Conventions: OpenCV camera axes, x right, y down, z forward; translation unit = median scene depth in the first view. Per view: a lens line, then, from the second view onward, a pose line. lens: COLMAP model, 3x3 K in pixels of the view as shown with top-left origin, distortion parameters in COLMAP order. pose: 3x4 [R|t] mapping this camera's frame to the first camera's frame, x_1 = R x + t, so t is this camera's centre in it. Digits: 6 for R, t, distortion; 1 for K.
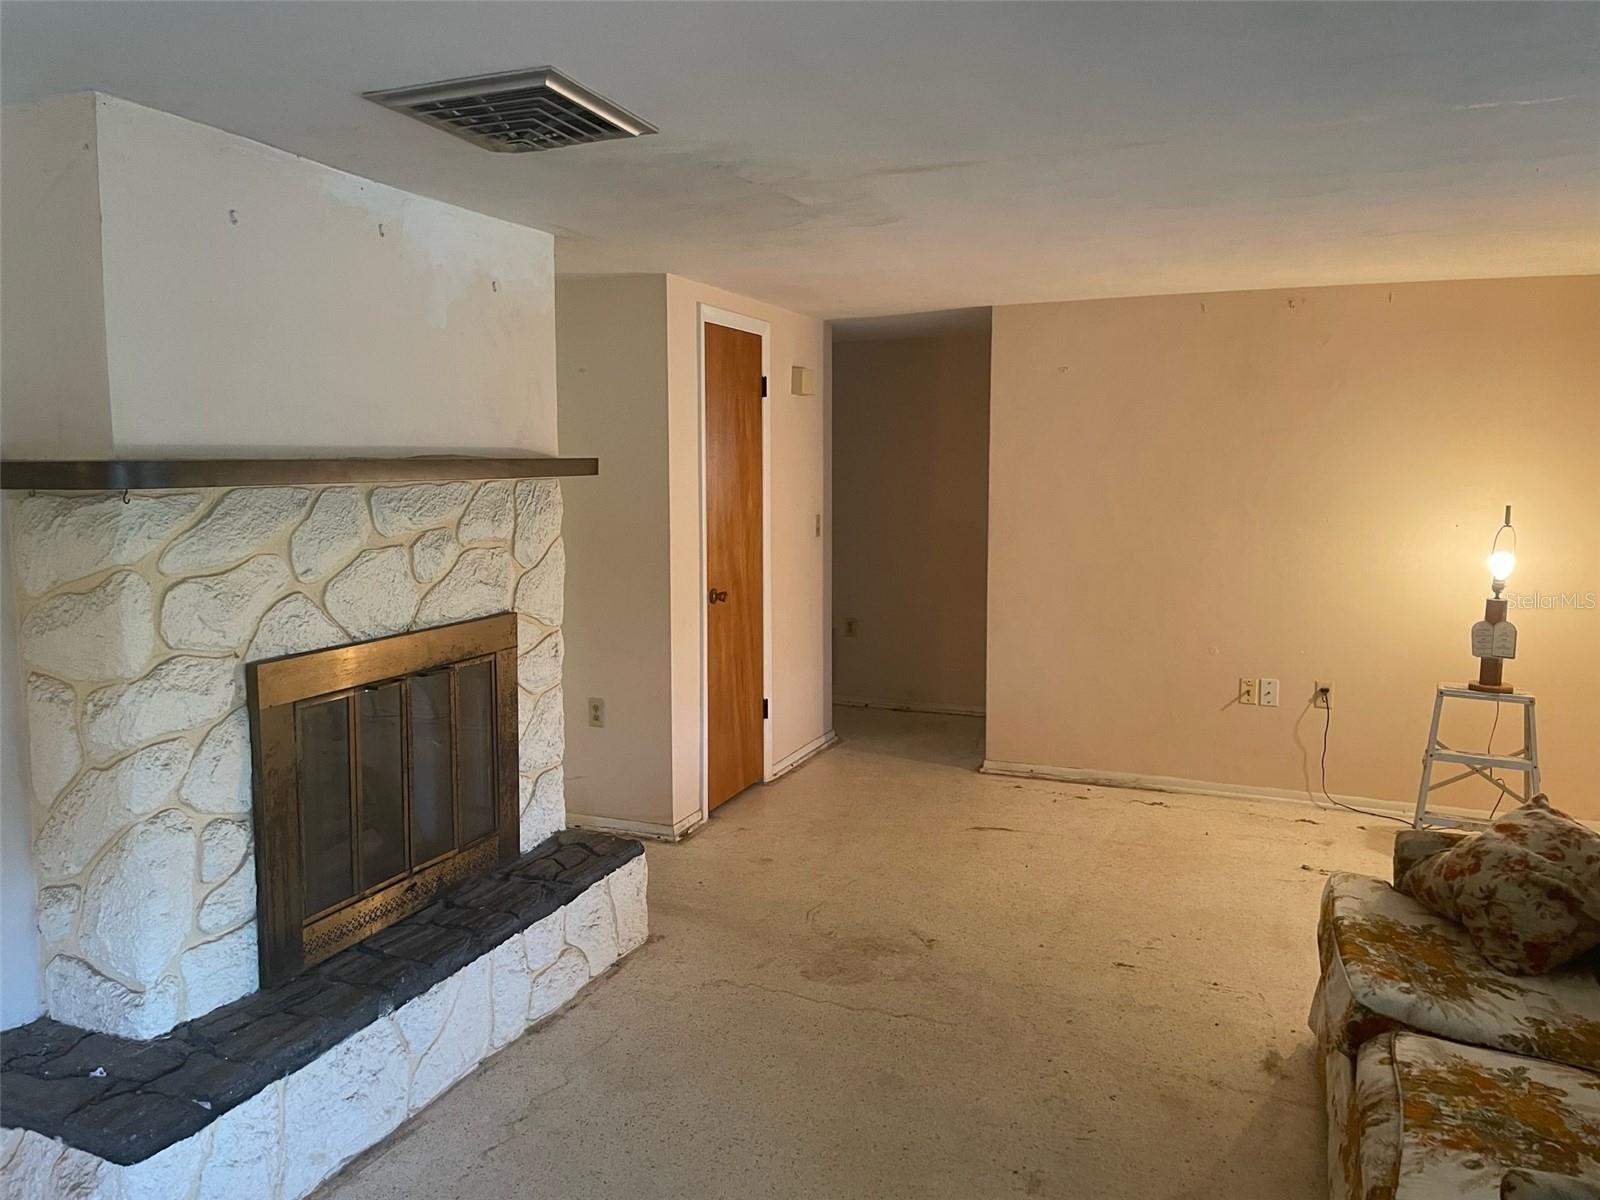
lens RADIAL K [[1201.9, 0, 805.7], [0, 1201.9, 585.1], [0, 0, 1]] dist [0.078276, -0.103671]
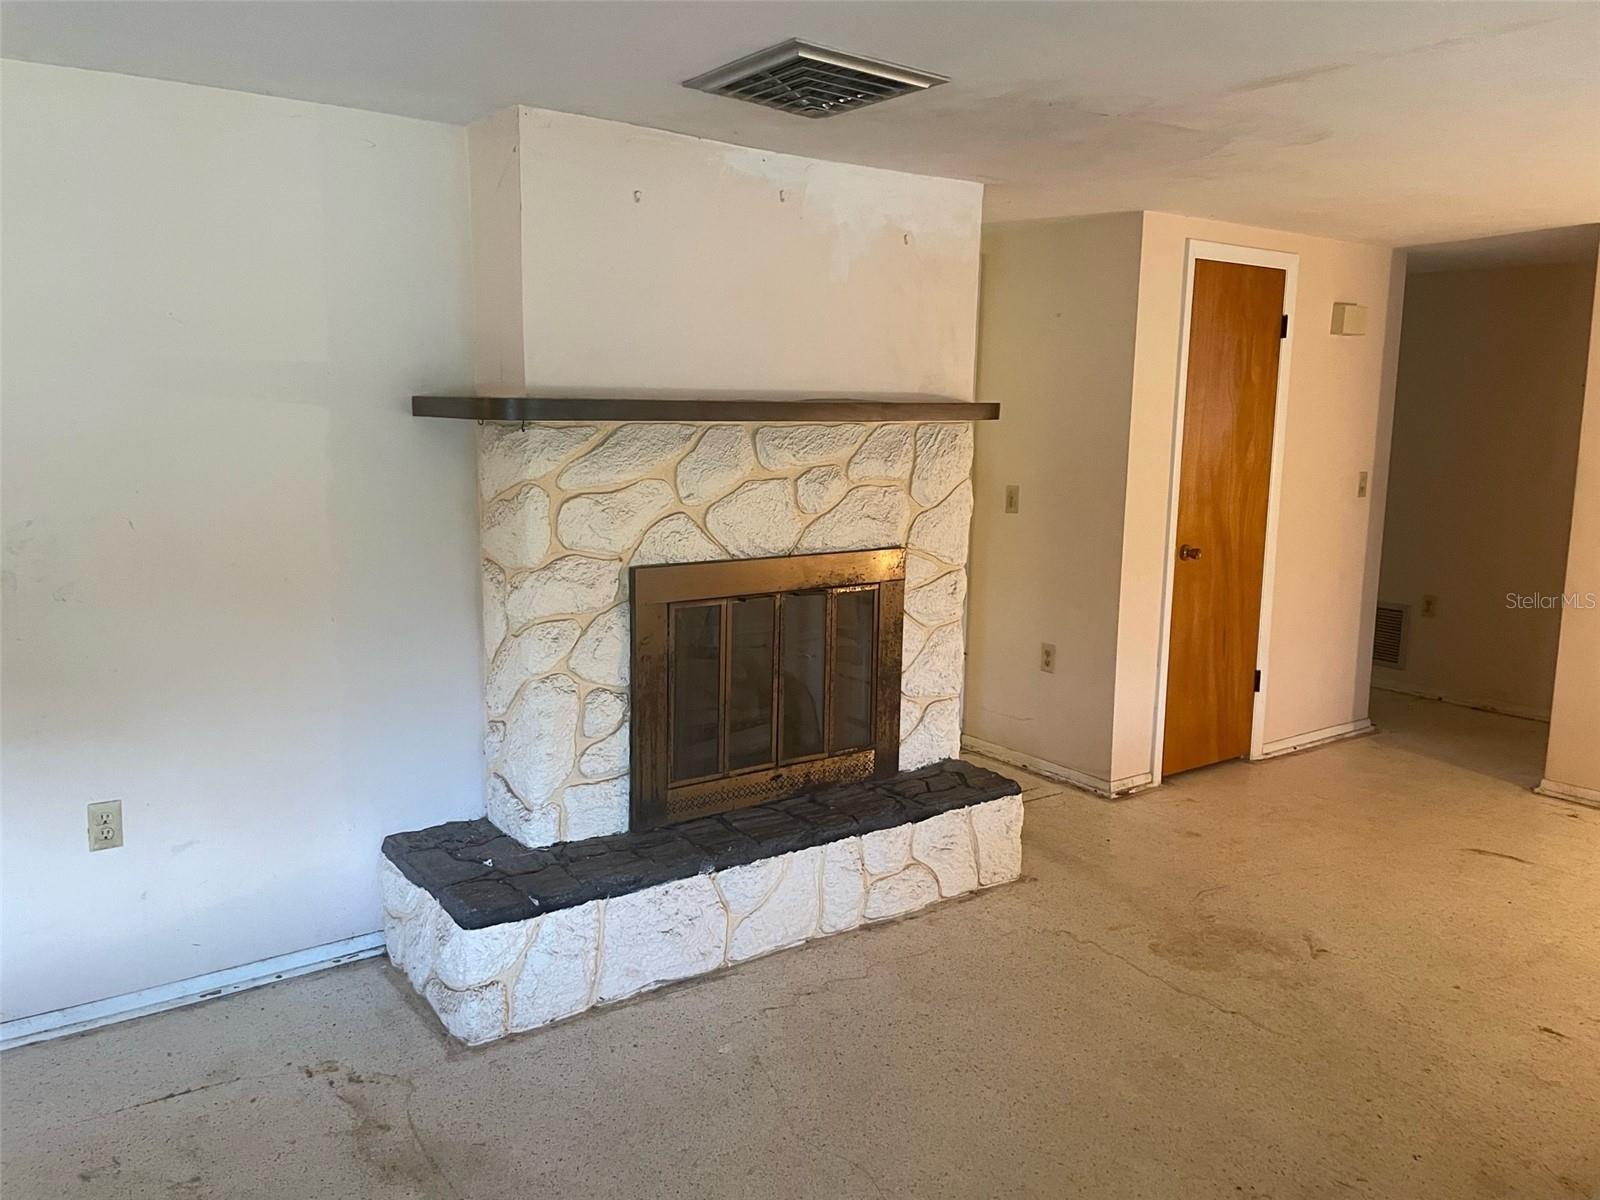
lens RADIAL K [[1201.9, 0, 770.4], [0, 1201.9, 586.2], [0, 0, 1]] dist [0.078276, -0.103671]
pose [[0.851815, 0.094280, -0.515289, 0.234889], [-0.071542, 0.995391, 0.063857, -0.003088], [0.518935, -0.017530, 0.854634, 0.028648]]
